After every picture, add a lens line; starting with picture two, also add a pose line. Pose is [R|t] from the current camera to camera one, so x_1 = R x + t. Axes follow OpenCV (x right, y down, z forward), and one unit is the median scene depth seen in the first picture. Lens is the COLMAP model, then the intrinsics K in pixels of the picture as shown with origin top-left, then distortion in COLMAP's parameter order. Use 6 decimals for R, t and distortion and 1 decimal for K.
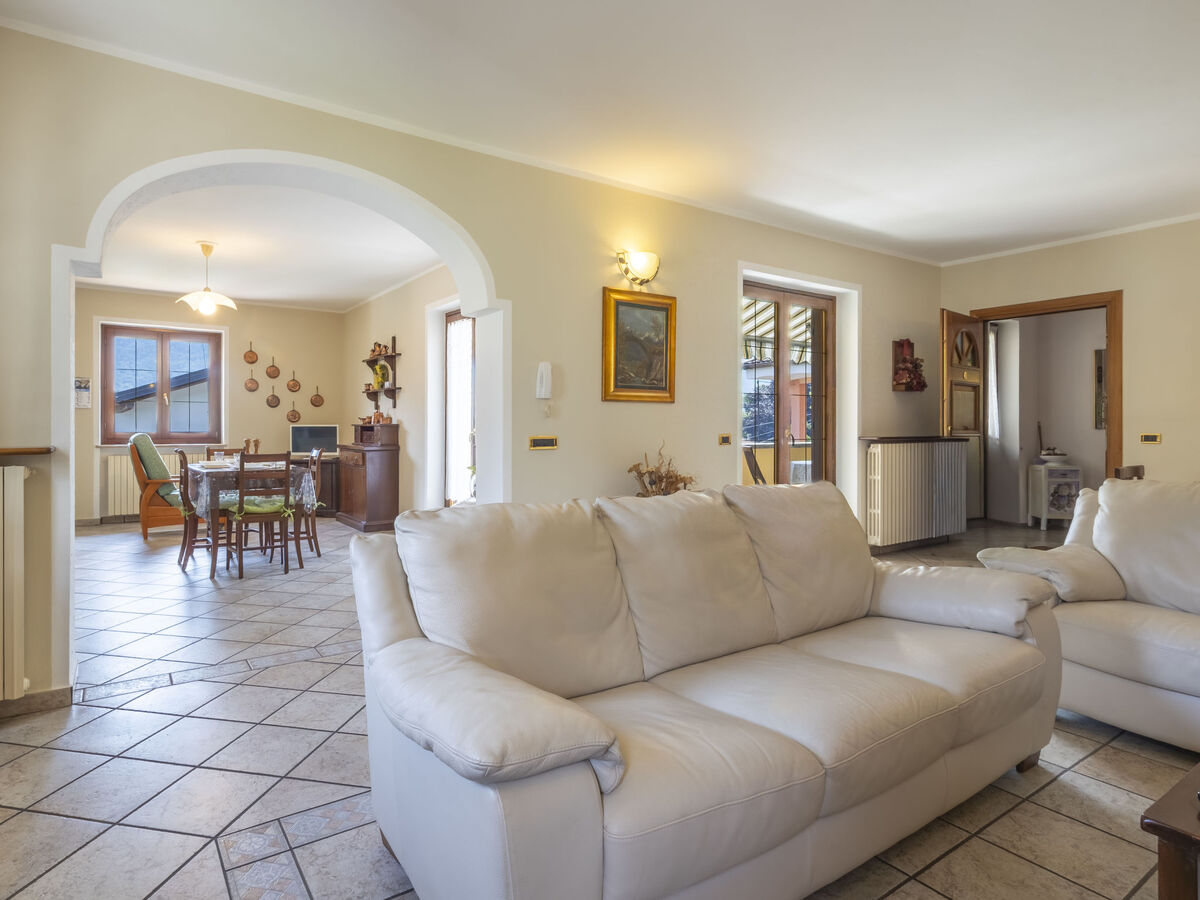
lens RADIAL K [[624.6, 0, 557.3], [0, 624.6, 437.9], [0, 0, 1]] dist [0.001633, -0.000091]
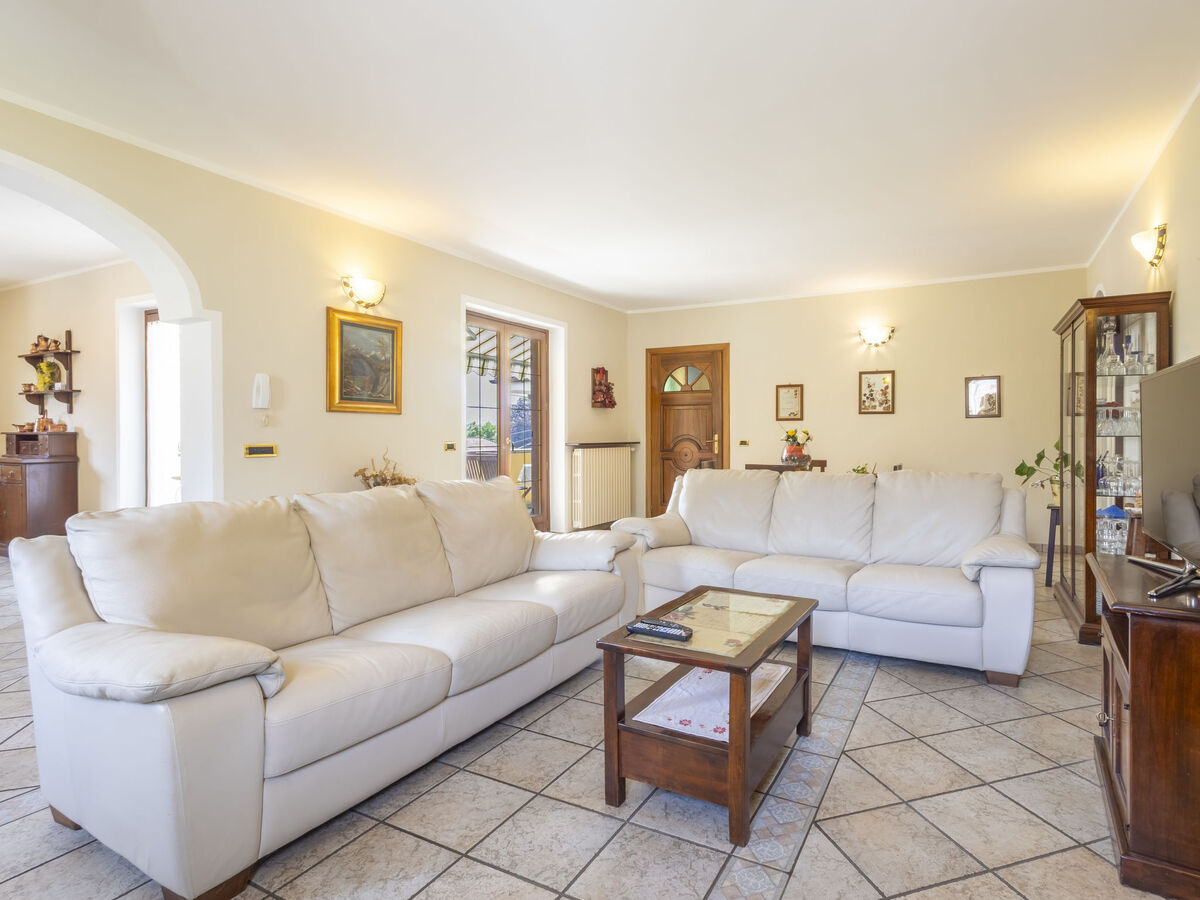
lens RADIAL K [[590.8, 0, 636.8], [0, 590.8, 444.1], [0, 0, 1]] dist [0.013427, -0.005943]
pose [[0.876040, -0.008260, 0.482168, 0.044626], [0.009761, 0.999952, -0.000604, 0.003044], [-0.482139, 0.005235, 0.876079, -0.154762]]
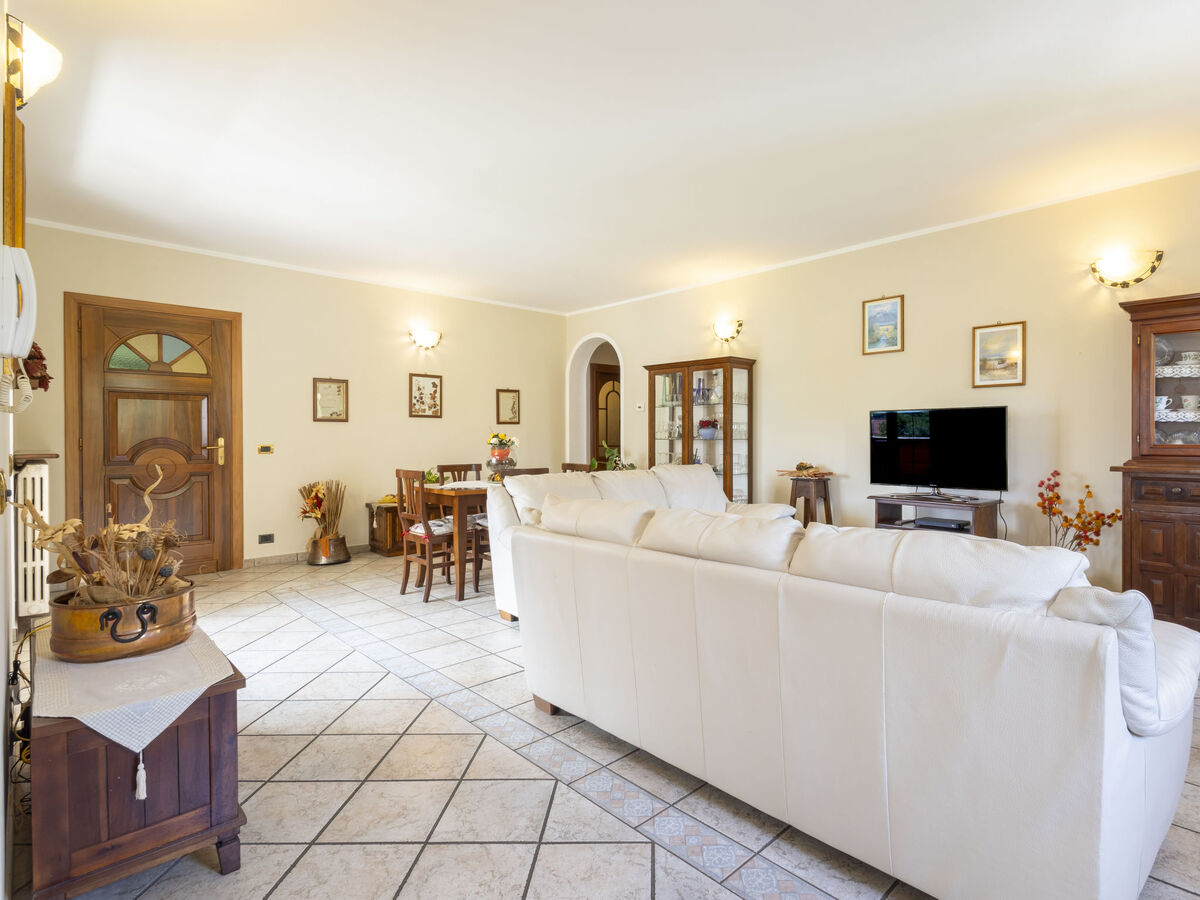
lens RADIAL K [[624.6, 0, 629.2], [0, 624.6, 443.7], [0, 0, 1]] dist [0.001633, -0.000091]
pose [[-0.173570, -0.009028, 0.984780, -0.347621], [0.018439, 0.999753, 0.012415, -0.012793], [-0.984649, 0.020313, -0.173360, 0.660172]]
